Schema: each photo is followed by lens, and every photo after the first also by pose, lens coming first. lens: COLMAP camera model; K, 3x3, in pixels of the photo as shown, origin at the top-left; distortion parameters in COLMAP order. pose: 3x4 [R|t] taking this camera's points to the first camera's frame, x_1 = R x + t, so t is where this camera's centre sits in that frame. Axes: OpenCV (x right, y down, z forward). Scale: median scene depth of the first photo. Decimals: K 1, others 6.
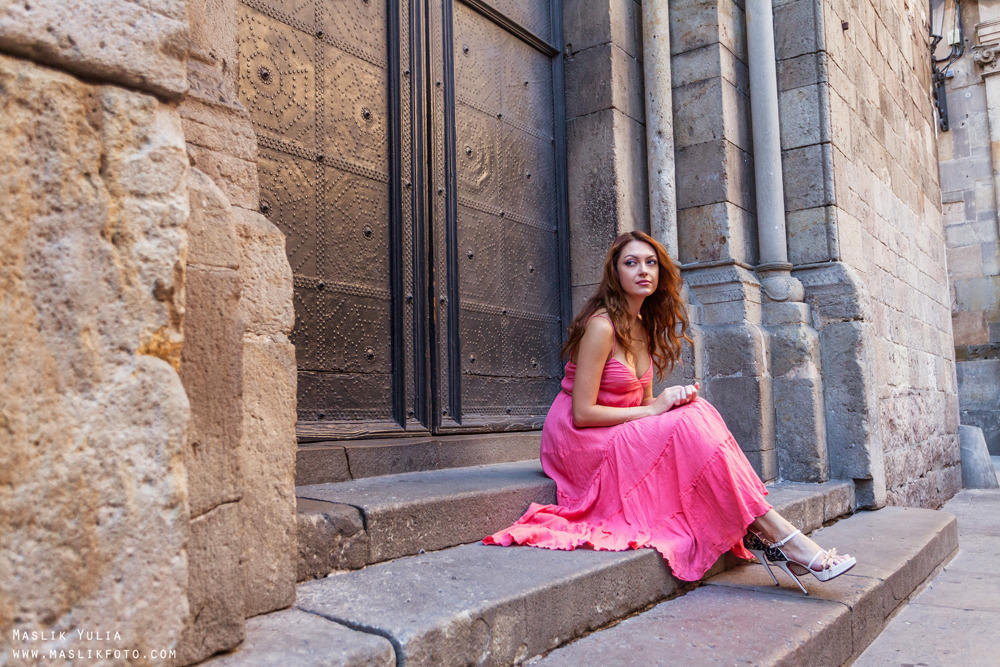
lens RADIAL K [[842.4, 0, 500.0], [0, 842.4, 333.5], [0, 0, 1]] dist [0.005042, 0.001568]
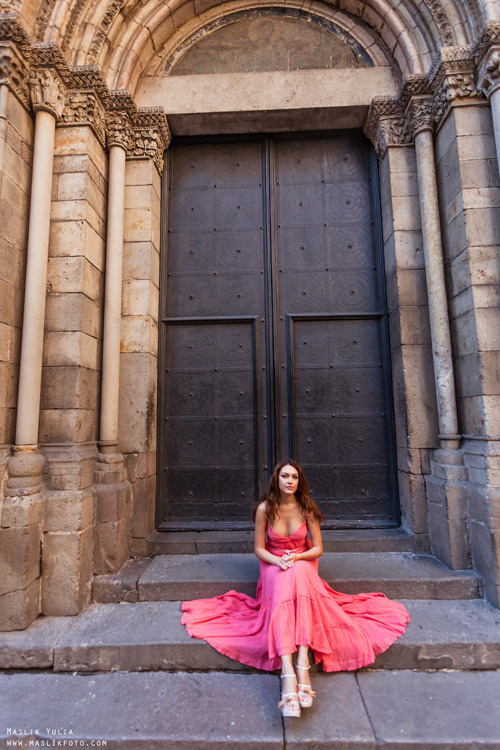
lens RADIAL K [[367.3, 0, 250.0], [0, 367.3, 375.0], [0, 0, 1]] dist [0.011547, -0.000091]
pose [[0.556292, -0.090708, -0.826021, 1.022691], [0.090614, 0.994719, -0.048208, -0.351621], [0.826032, -0.048031, 0.561573, 0.561428]]
